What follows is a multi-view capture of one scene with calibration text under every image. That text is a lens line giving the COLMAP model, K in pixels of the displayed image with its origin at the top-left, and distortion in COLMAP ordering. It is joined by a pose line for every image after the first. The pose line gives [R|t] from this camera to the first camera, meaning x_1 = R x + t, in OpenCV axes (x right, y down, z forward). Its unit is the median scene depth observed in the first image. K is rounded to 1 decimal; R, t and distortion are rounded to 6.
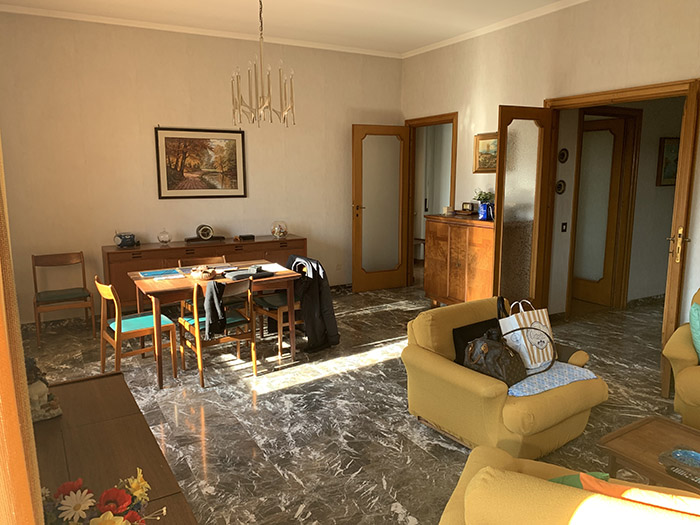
lens RADIAL K [[541.7, 0, 351.6], [0, 541.7, 263.9], [0, 0, 1]] dist [0.073980, -0.008303]
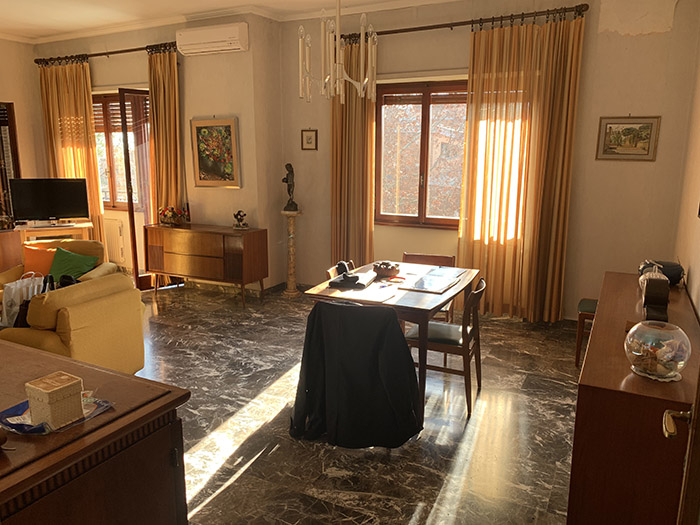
lens RADIAL K [[541.7, 0, 357.1], [0, 541.7, 256.6], [0, 0, 1]] dist [0.073980, -0.008303]
pose [[-0.832943, 0.112150, -0.541874, 0.319492], [-0.093557, 0.936608, 0.337658, -0.371176], [0.545392, 0.331946, -0.769649, 1.980270]]
